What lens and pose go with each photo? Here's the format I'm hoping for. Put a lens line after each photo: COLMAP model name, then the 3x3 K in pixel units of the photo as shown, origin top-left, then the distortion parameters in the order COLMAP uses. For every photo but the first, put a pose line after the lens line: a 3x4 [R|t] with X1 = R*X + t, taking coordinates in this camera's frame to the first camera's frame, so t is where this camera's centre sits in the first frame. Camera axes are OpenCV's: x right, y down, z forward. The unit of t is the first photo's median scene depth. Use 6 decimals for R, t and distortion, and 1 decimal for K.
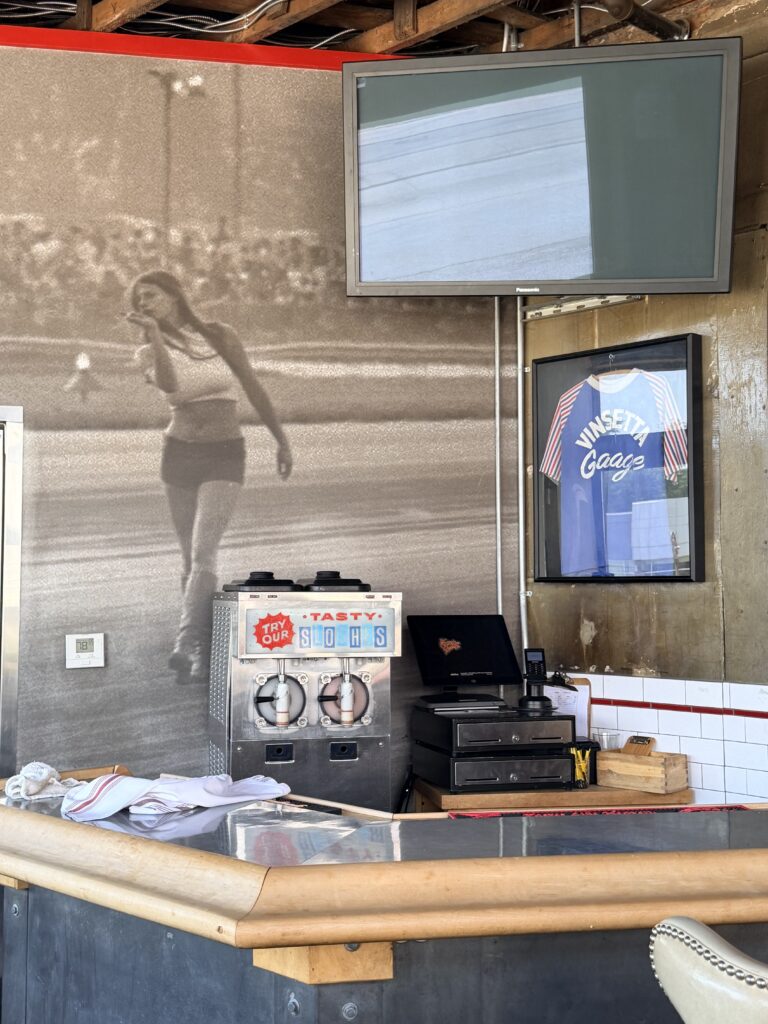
lens RADIAL K [[1284.2, 0, 384.0], [0, 1284.2, 512.0], [0, 0, 1]] dist [0.069073, 0.004684]
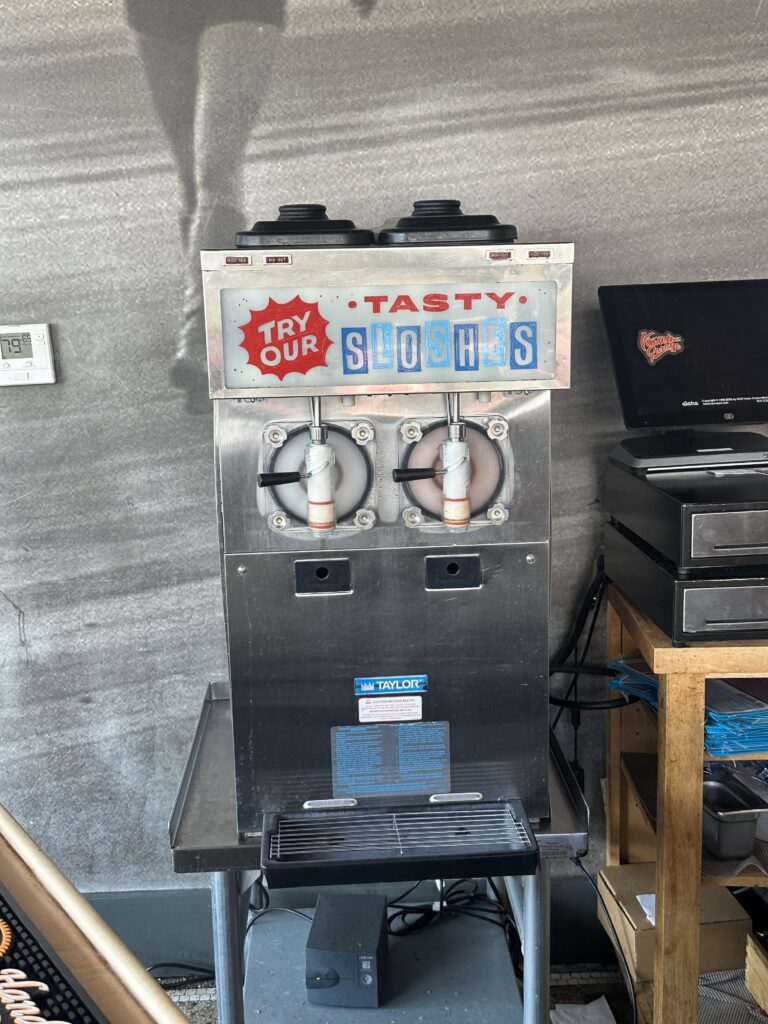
lens RADIAL K [[1224.8, 0, 384.0], [0, 1224.8, 512.0], [0, 0, 1]] dist [0.250674, -0.605896]
pose [[0.983424, 0.019481, -0.180270, 0.024538], [0.031787, 0.960291, 0.277183, 0.027095], [0.178511, -0.278319, 0.943754, 0.489508]]
